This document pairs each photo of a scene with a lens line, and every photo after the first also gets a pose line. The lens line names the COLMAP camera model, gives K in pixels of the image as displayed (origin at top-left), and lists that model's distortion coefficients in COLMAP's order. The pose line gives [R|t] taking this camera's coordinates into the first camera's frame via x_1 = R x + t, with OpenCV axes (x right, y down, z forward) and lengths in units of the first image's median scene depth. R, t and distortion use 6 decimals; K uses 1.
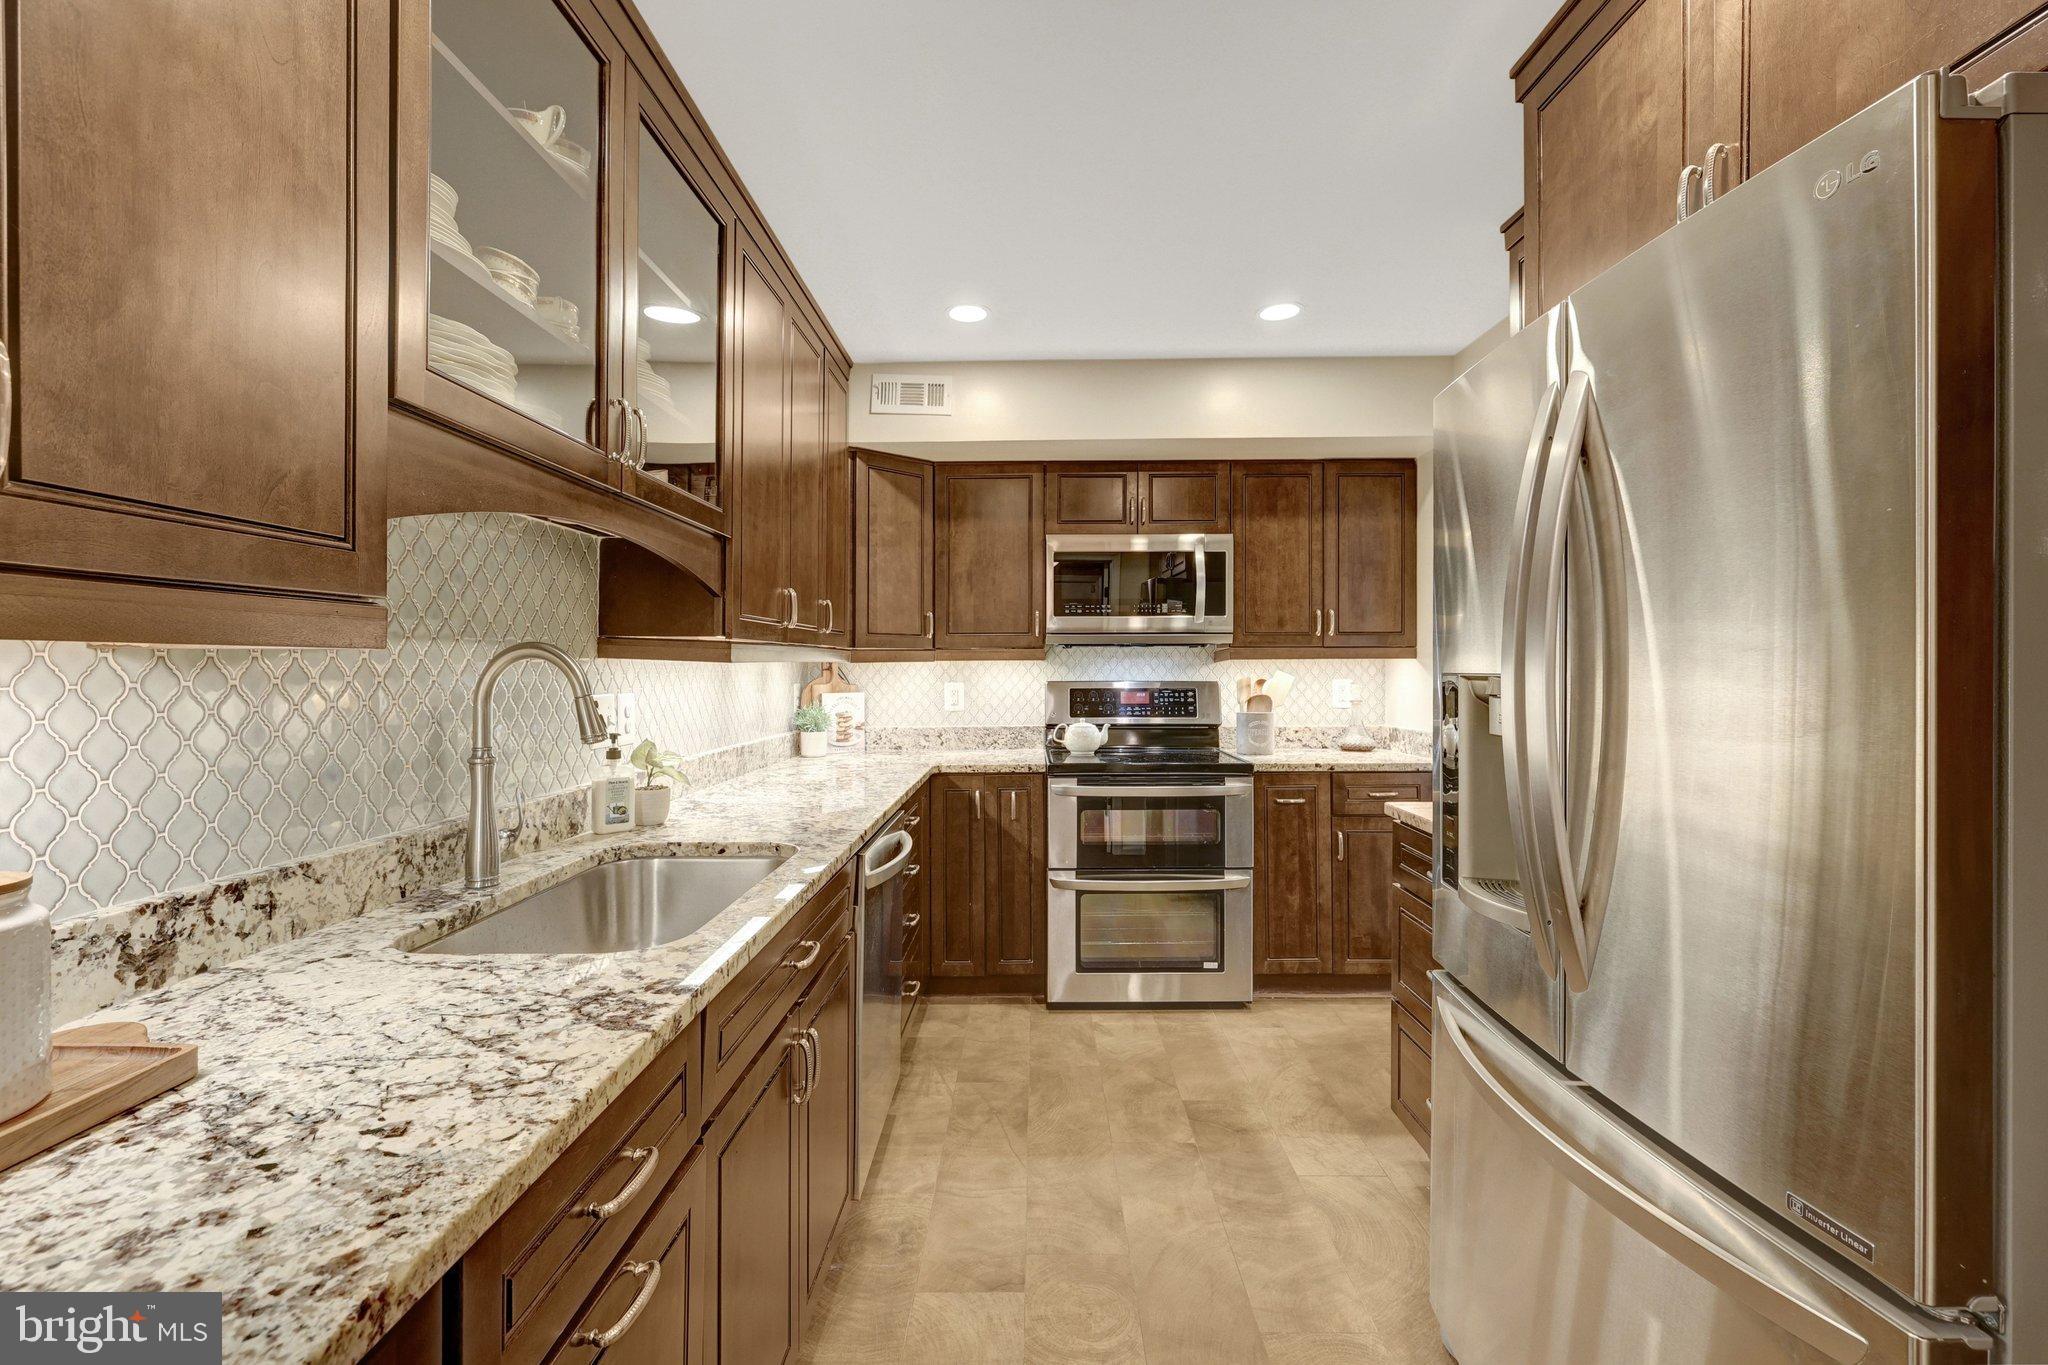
lens RADIAL K [[885.8, 0, 1030.5], [0, 885.8, 668.1], [0, 0, 1]] dist [0.013808, -0.000527]
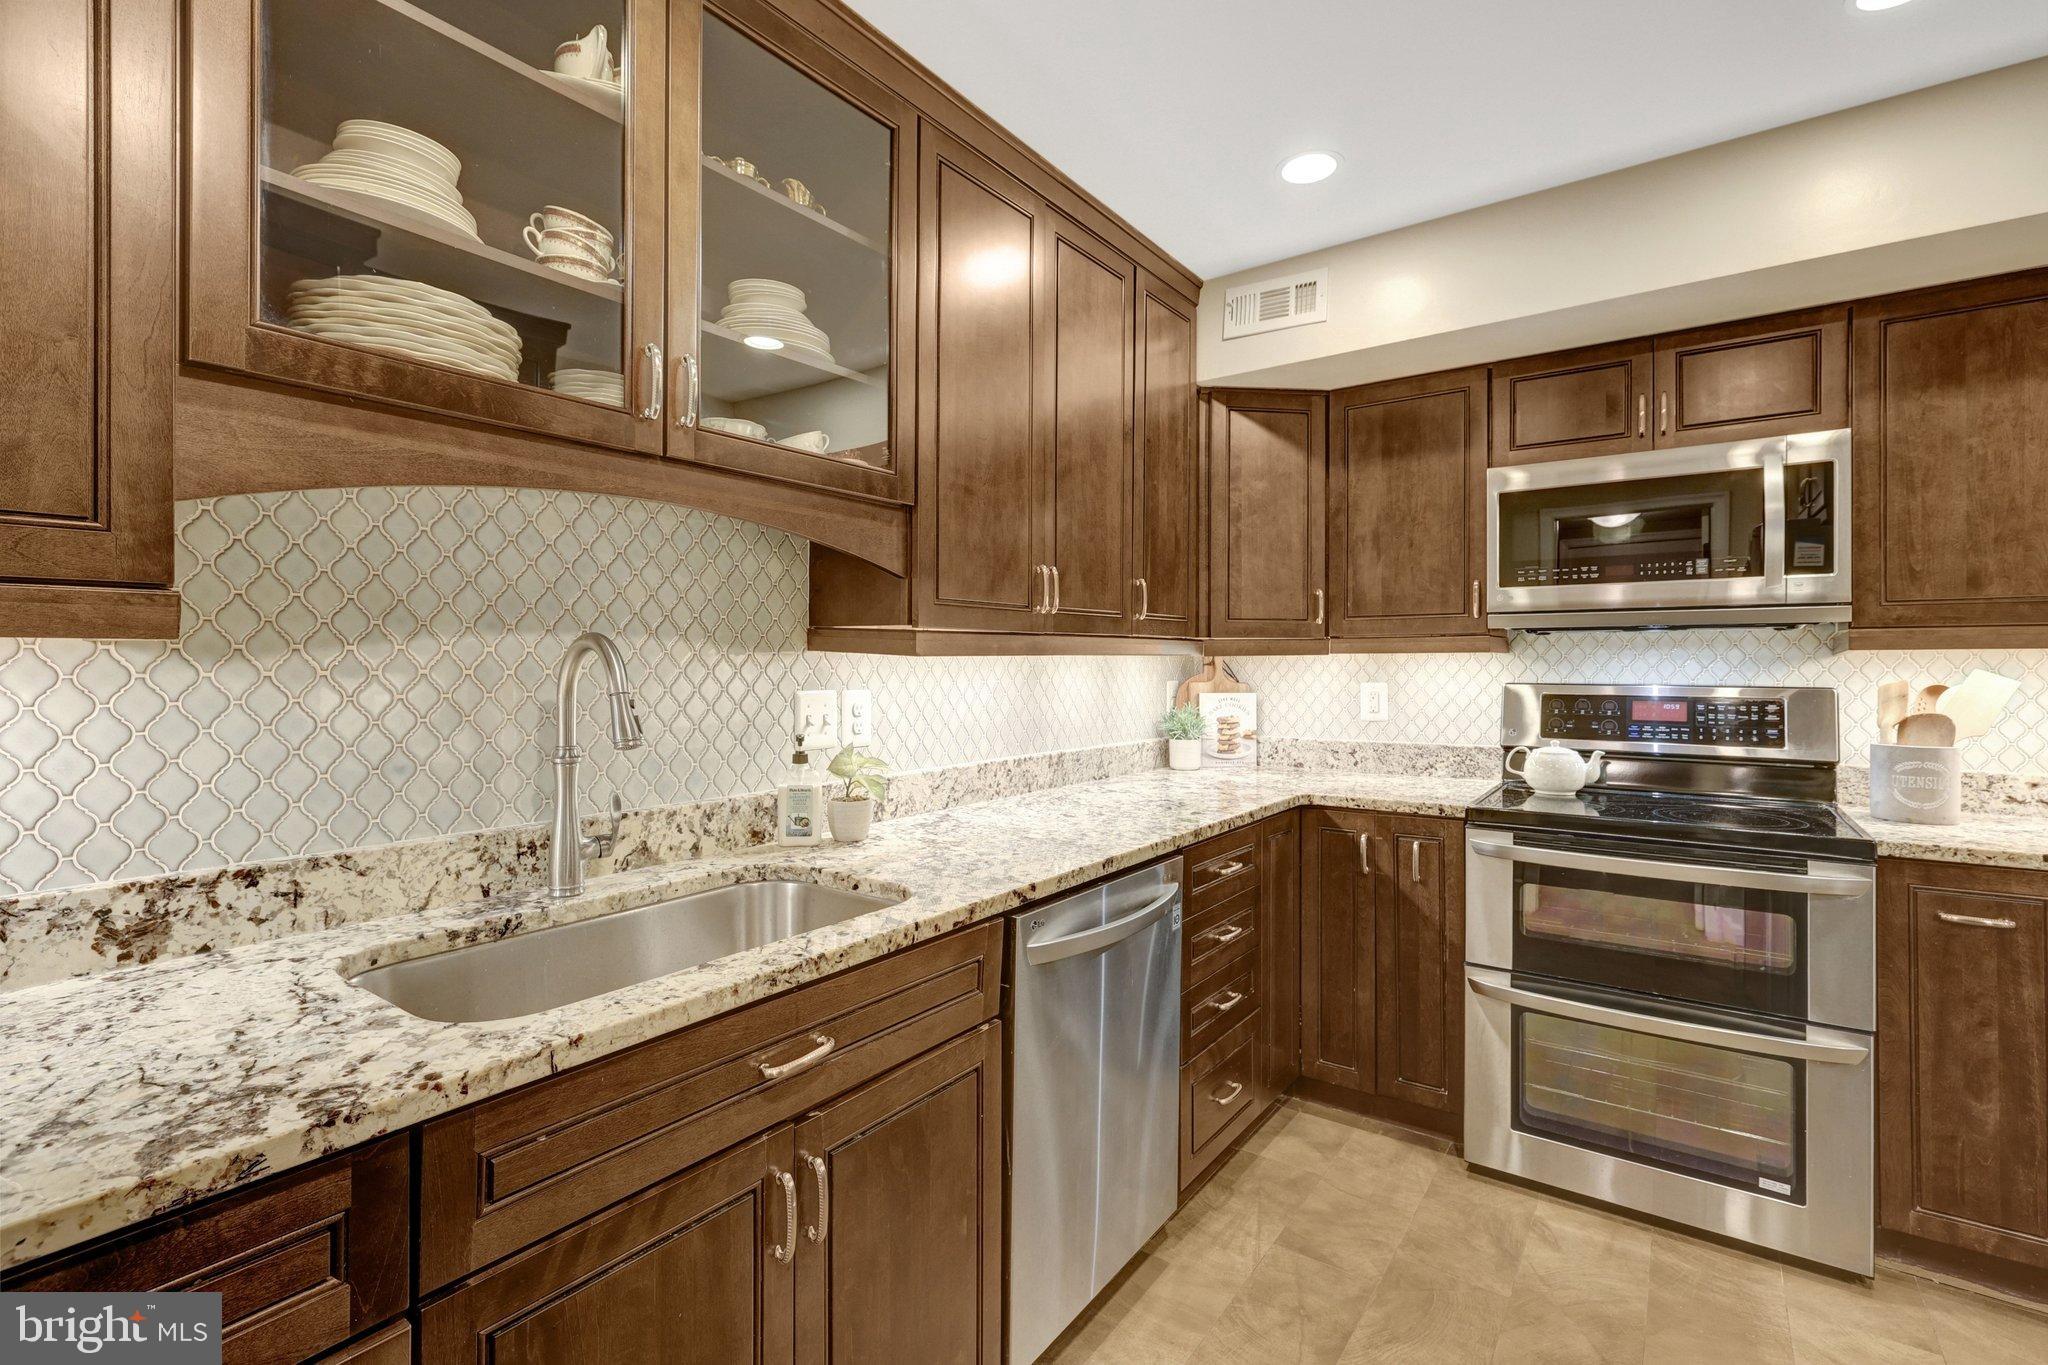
lens RADIAL K [[933.3, 0, 1007.4], [0, 933.3, 656.3], [0, 0, 1]] dist [-0.001340, -0.000401]
pose [[0.809700, -0.000535, -0.586844, 0.154782], [-0.003556, 0.999977, -0.005819, -0.000491], [0.586833, 0.006798, 0.809679, 0.222882]]
